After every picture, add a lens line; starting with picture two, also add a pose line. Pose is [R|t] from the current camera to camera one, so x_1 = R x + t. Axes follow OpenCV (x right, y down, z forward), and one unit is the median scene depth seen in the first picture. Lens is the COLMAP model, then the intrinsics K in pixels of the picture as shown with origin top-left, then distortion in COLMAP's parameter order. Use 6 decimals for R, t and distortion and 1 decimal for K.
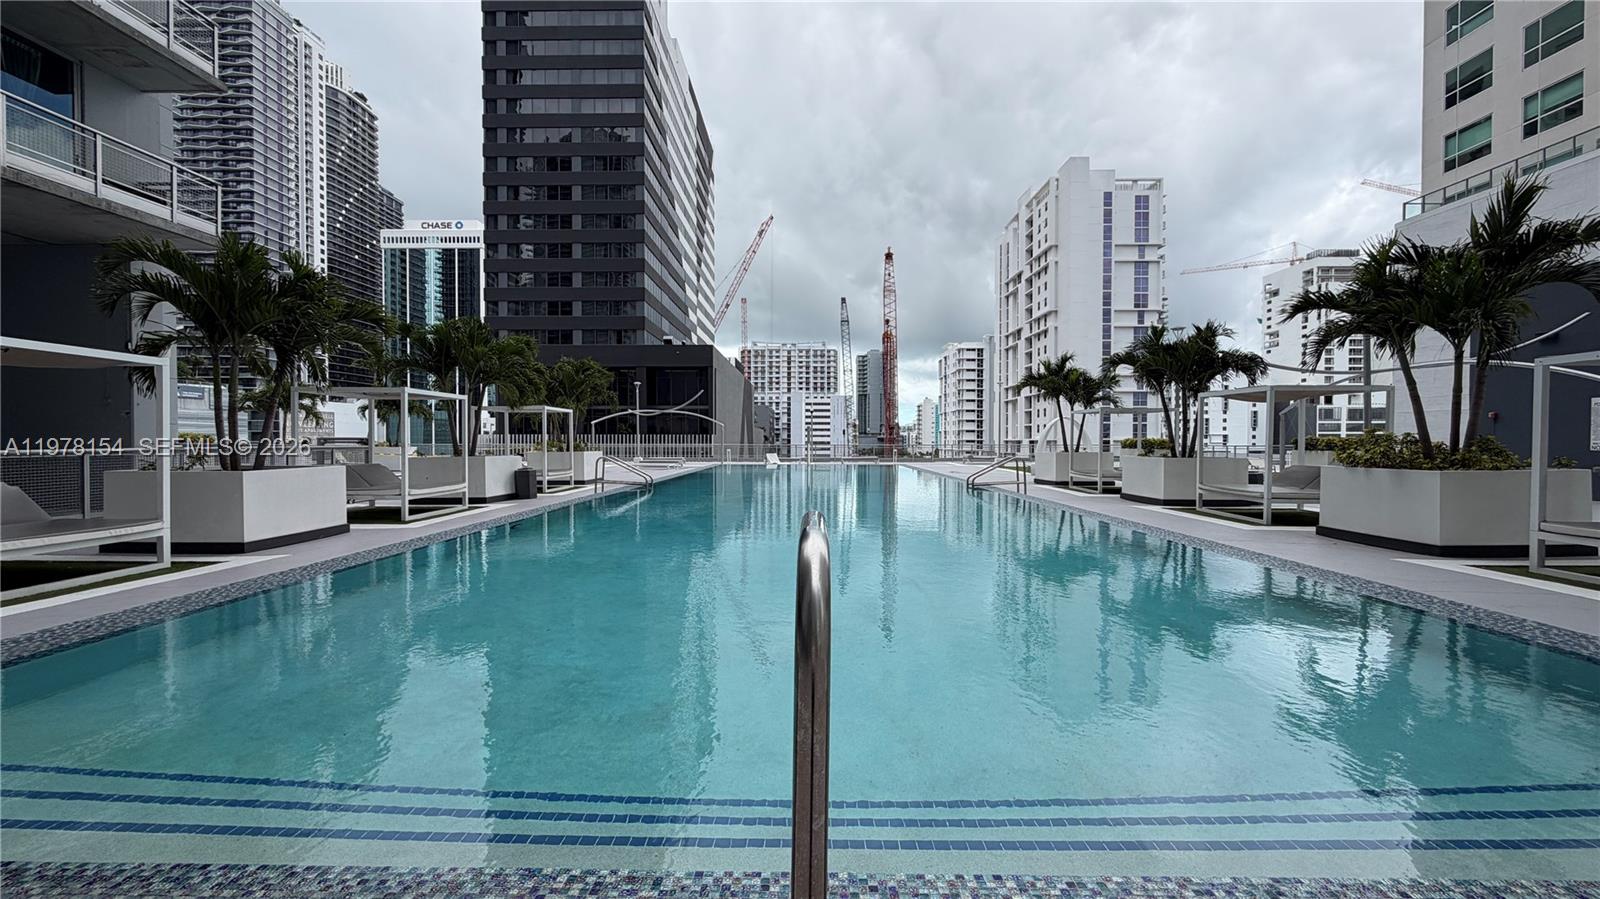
lens RADIAL K [[649.4, 0, 798.8], [0, 649.4, 454.0], [0, 0, 1]] dist [0.005253, 0.000419]
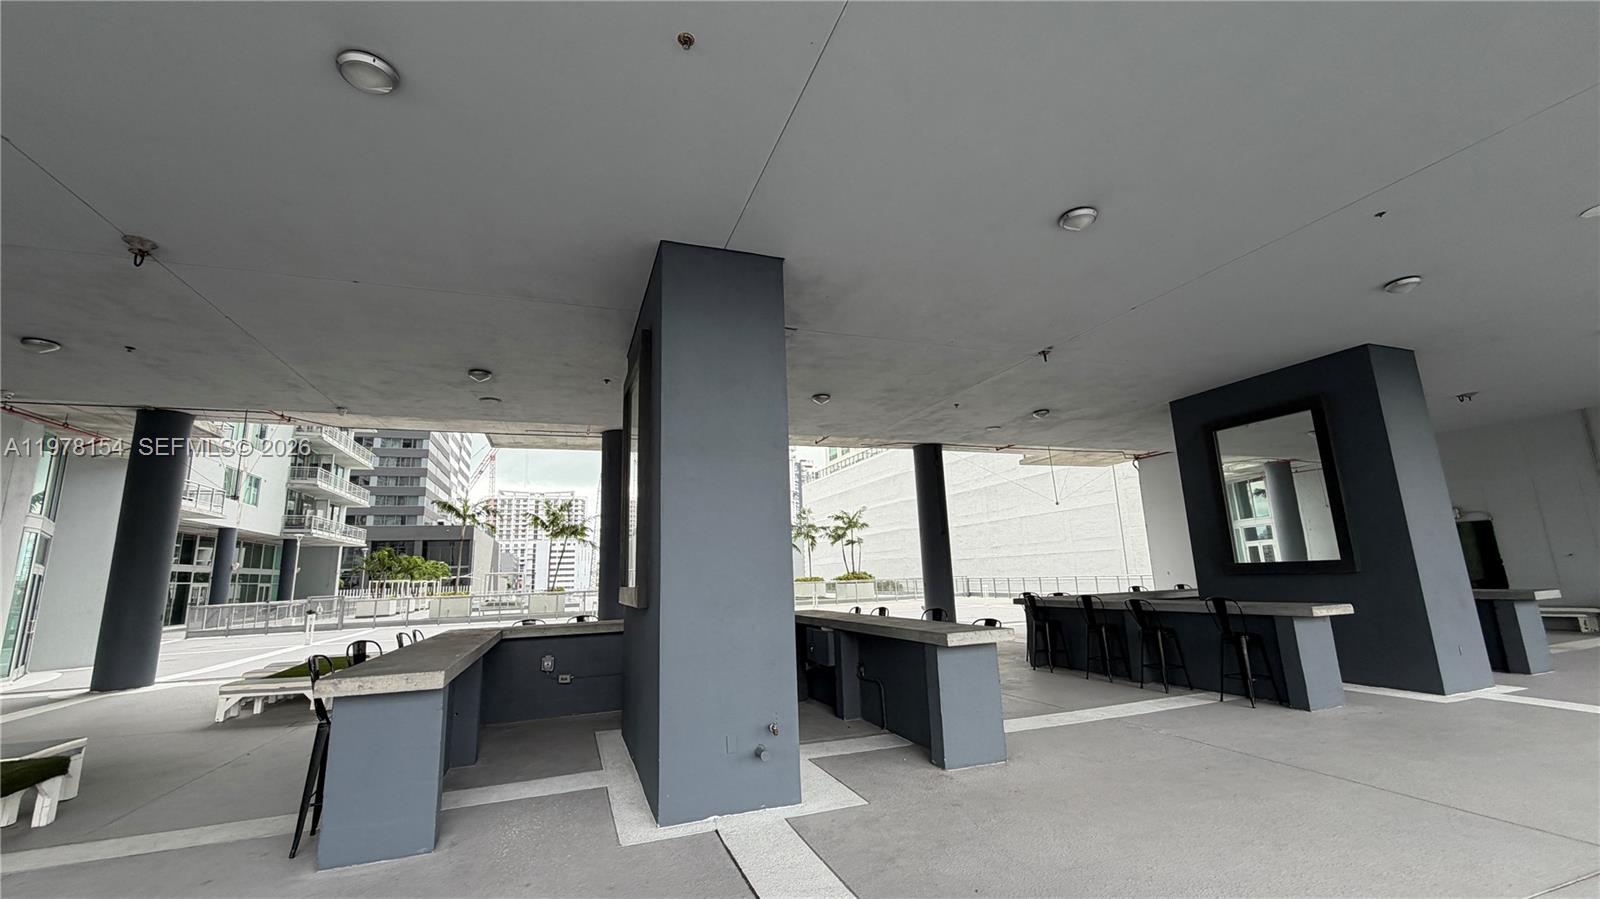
lens RADIAL K [[649.4, 0, 800.2], [0, 649.4, 453.0], [0, 0, 1]] dist [0.005253, 0.000419]
pose [[0.934277, 0.038415, 0.354473, 0.007003], [0.039208, 0.977081, -0.209227, 0.004099], [-0.354386, 0.209374, 0.911358, -0.129506]]
